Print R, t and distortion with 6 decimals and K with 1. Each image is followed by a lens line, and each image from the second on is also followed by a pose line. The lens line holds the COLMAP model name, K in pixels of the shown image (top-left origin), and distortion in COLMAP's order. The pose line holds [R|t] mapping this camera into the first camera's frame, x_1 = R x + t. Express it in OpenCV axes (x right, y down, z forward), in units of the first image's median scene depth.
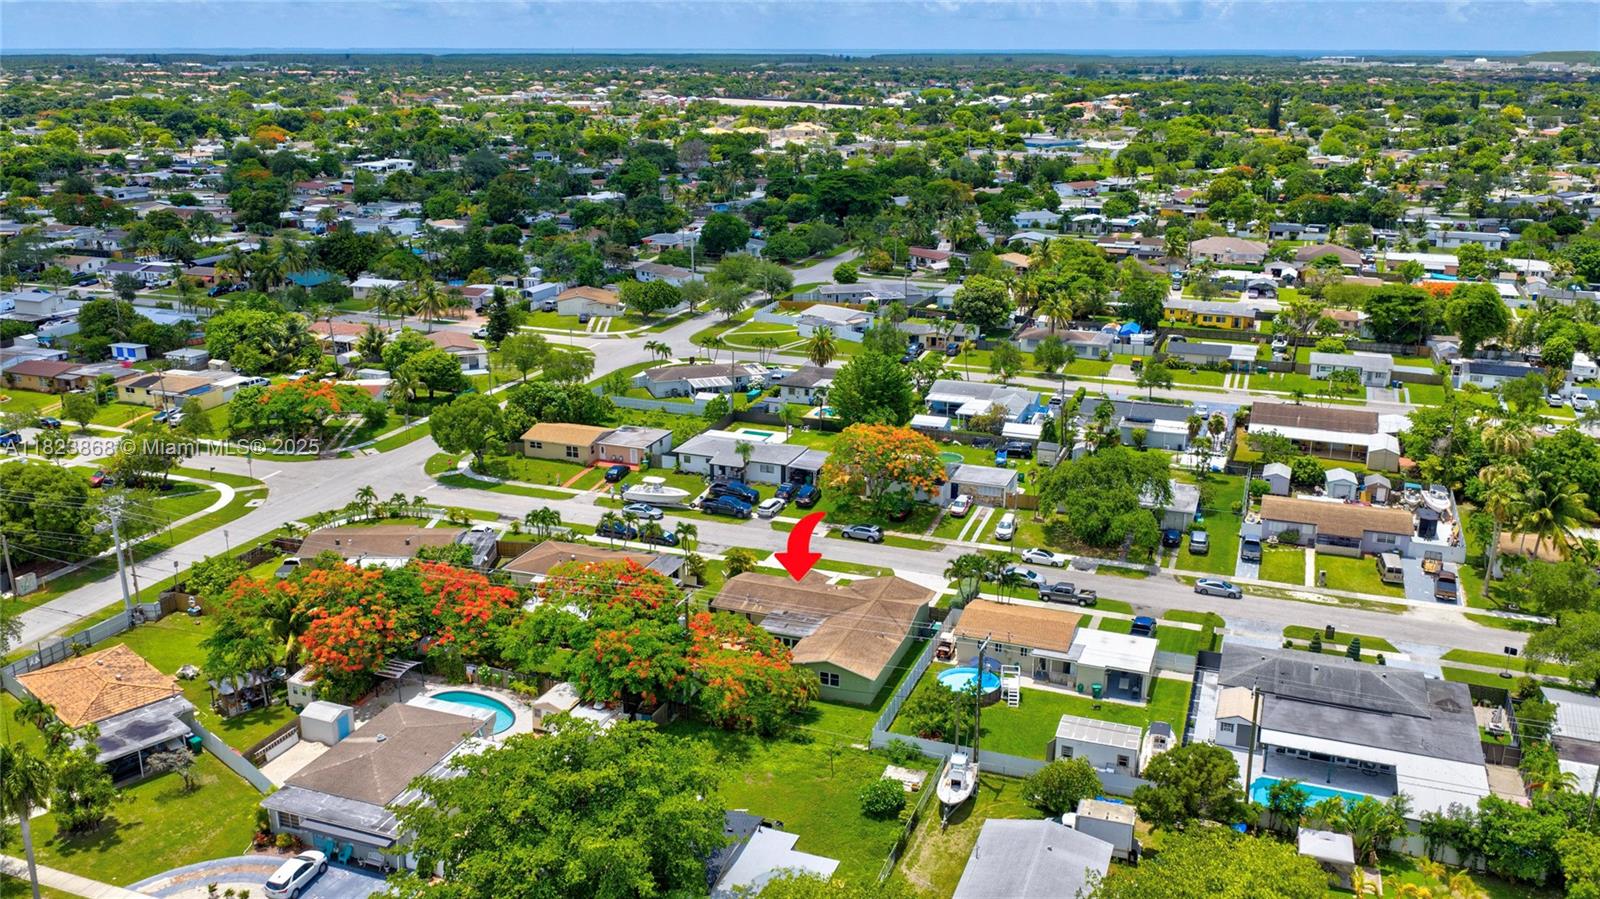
lens RADIAL K [[1295.9, 0, 800.0], [0, 1295.9, 449.5], [0, 0, 1]] dist [0.041508, -0.081311]
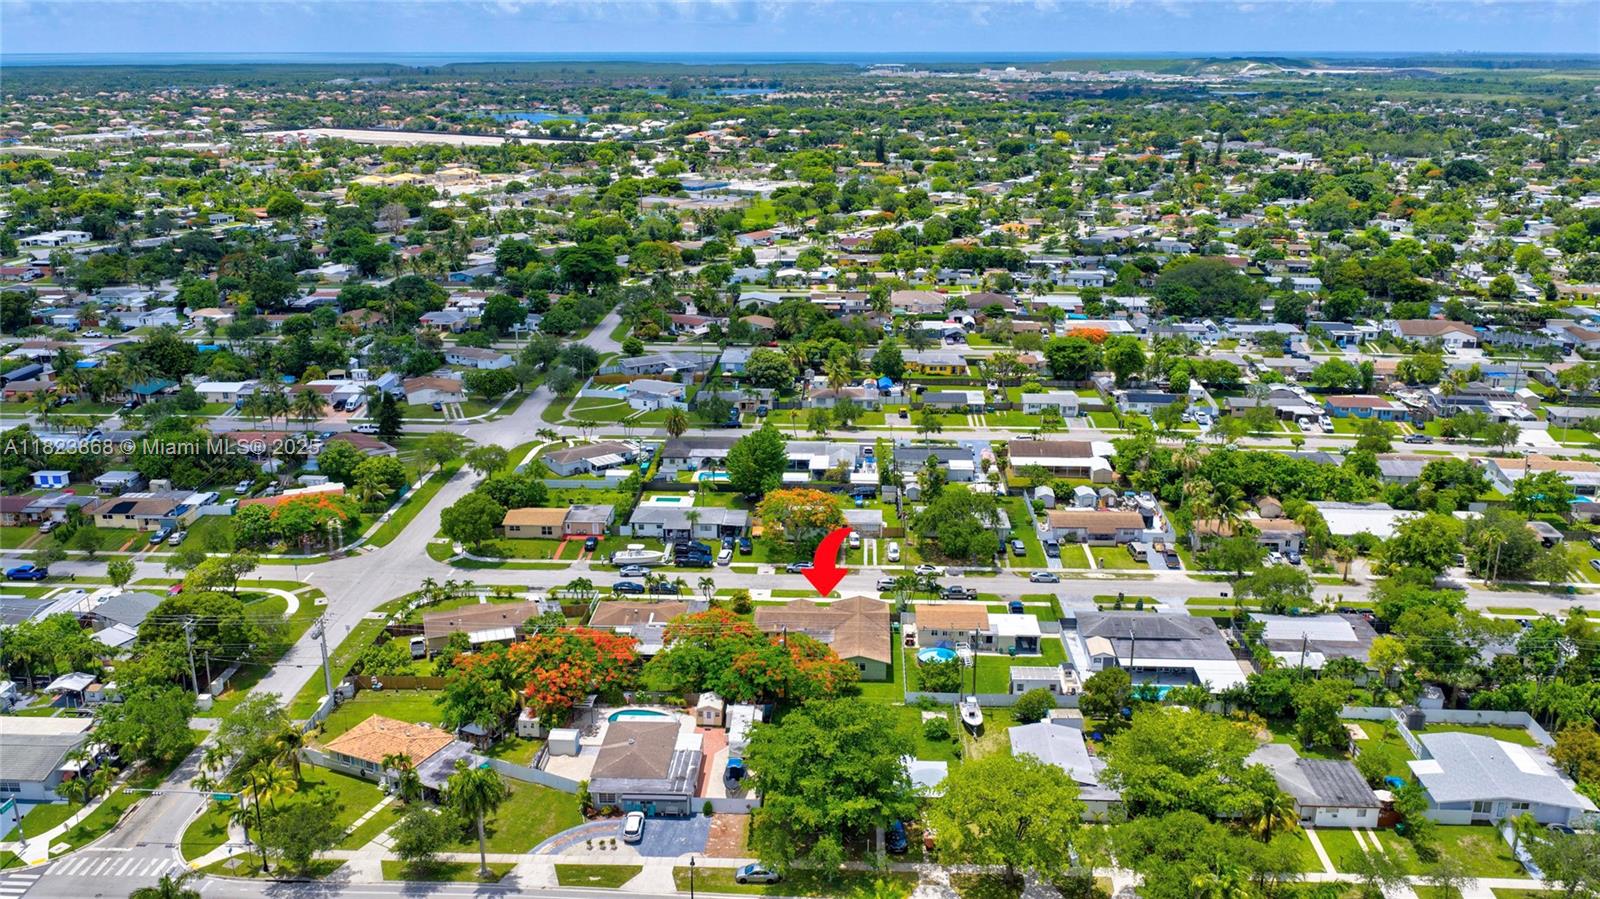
lens RADIAL K [[1295.9, 0, 800.0], [0, 1295.9, 449.5], [0, 0, 1]] dist [0.041508, -0.081311]
pose [[0.950954, -0.092046, 0.295321, -0.332895], [0.092950, 0.995610, 0.011007, -0.074444], [-0.295038, 0.016983, 0.955335, -0.329613]]
